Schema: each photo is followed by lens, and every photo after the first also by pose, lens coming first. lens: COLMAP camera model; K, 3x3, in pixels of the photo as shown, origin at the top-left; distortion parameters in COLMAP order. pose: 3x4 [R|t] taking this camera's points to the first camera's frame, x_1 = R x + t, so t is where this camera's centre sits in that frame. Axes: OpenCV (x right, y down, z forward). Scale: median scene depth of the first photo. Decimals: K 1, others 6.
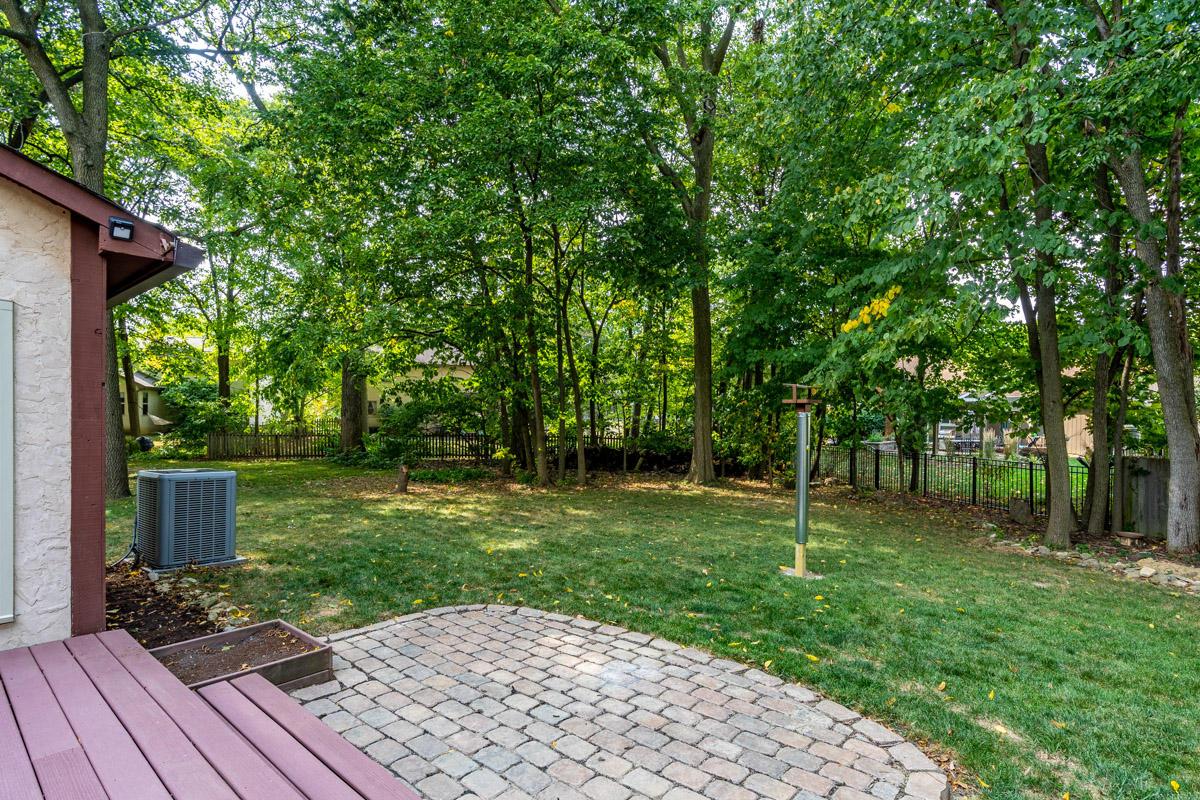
lens RADIAL K [[618.6, 0, 642.2], [0, 618.6, 423.2], [0, 0, 1]] dist [-0.019560, 0.000214]
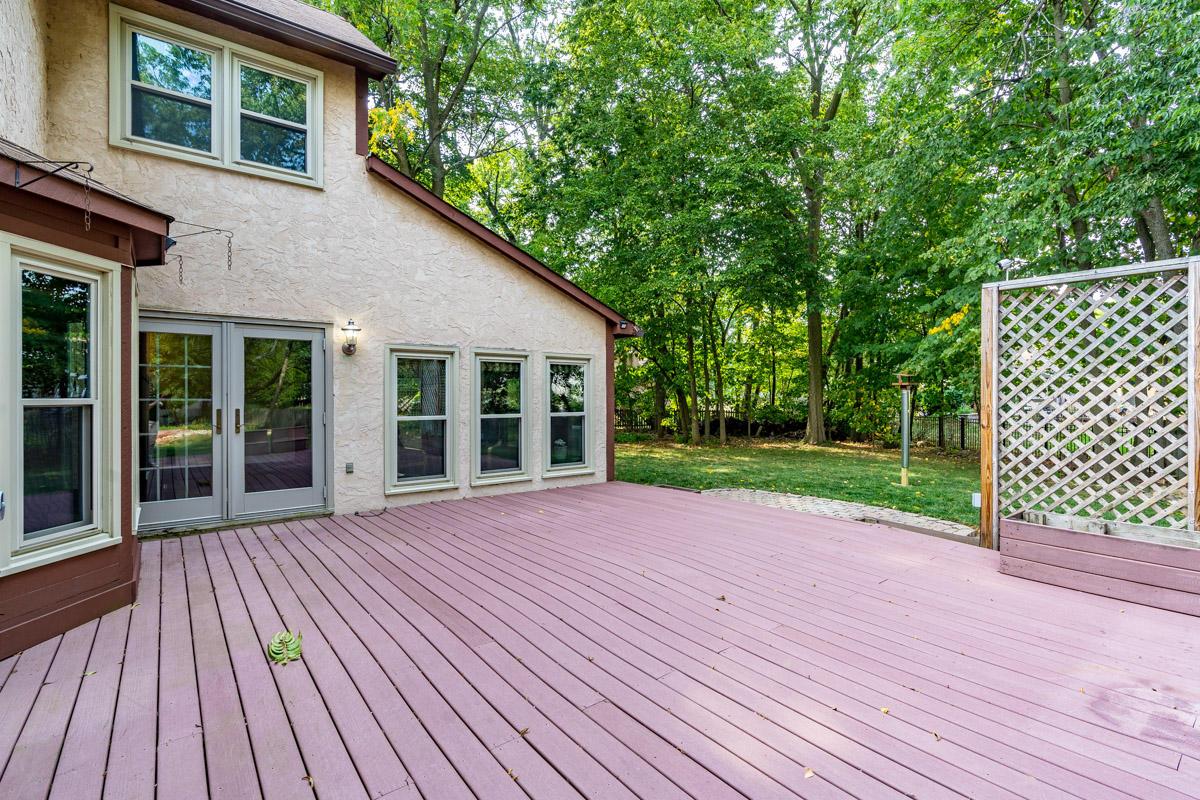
lens RADIAL K [[553.6, 0, 610.6], [0, 553.6, 398.8], [0, 0, 1]] dist [-0.003859, 0.000039]
pose [[0.977073, -0.013815, -0.212455, -0.098672], [0.012683, 0.999897, -0.006687, 0.002992], [0.212526, 0.003839, 0.977148, -0.314226]]
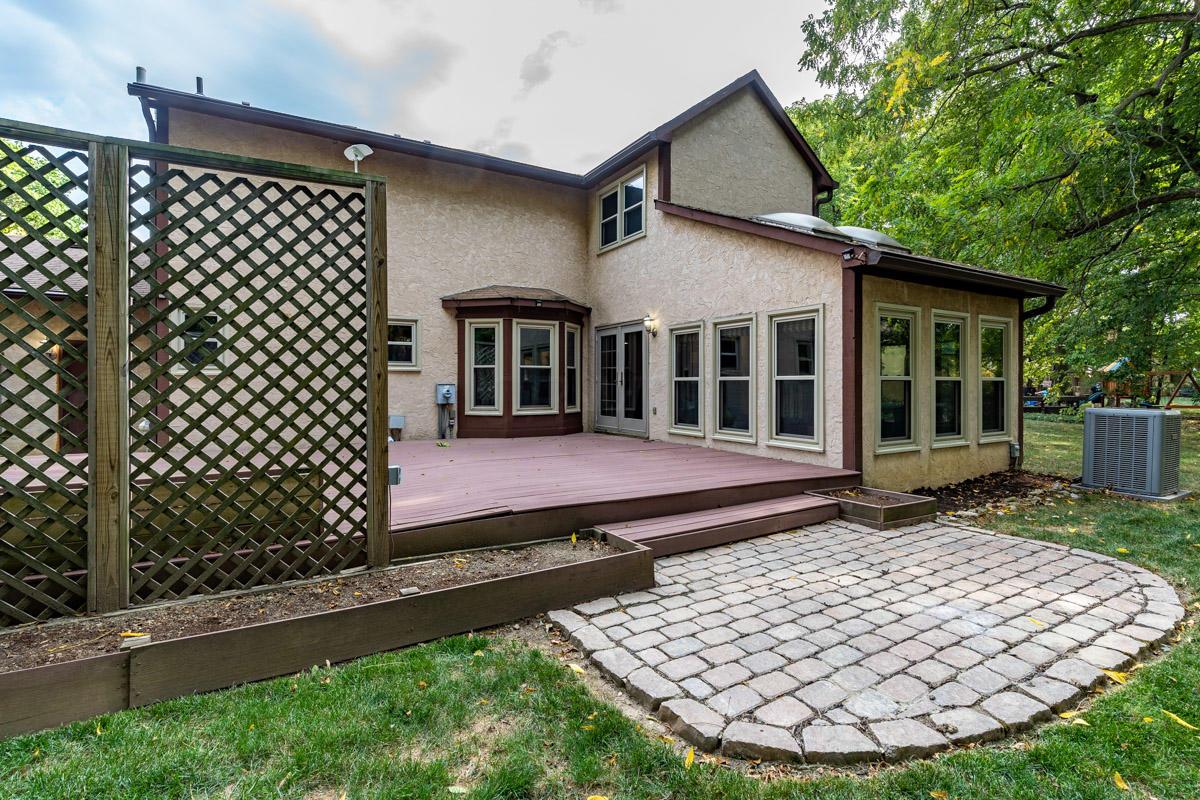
lens RADIAL K [[553.6, 0, 609.4], [0, 553.6, 387.6], [0, 0, 1]] dist [-0.003859, 0.000039]
pose [[-0.337802, 0.004092, -0.941208, 0.238576], [-0.000514, 0.999990, 0.004532, 0.020066], [0.941217, 0.002015, -0.337796, 0.215269]]
